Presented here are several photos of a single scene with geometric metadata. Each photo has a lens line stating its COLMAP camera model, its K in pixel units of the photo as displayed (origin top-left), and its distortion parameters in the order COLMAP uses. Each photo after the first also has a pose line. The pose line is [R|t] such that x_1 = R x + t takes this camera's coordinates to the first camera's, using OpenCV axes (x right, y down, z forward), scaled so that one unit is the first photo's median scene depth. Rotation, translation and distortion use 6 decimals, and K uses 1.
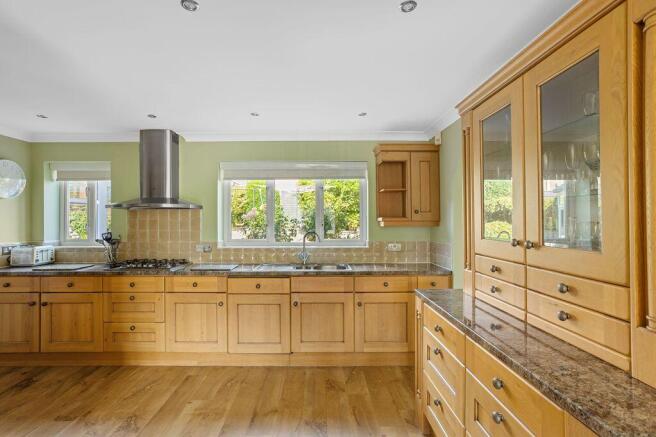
lens RADIAL K [[324.7, 0, 326.8], [0, 324.7, 219.0], [0, 0, 1]] dist [-0.013248, 0.010807]
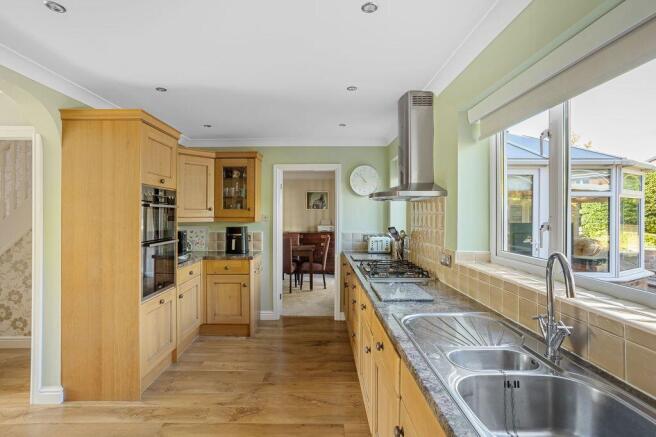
lens RADIAL K [[324.7, 0, 318.7], [0, 324.7, 210.2], [0, 0, 1]] dist [-0.013248, 0.010807]
pose [[-0.057819, -0.011139, -0.998265, 0.287802], [0.011374, 0.999866, -0.011815, 0.001724], [0.998262, -0.012037, -0.057684, 0.895824]]
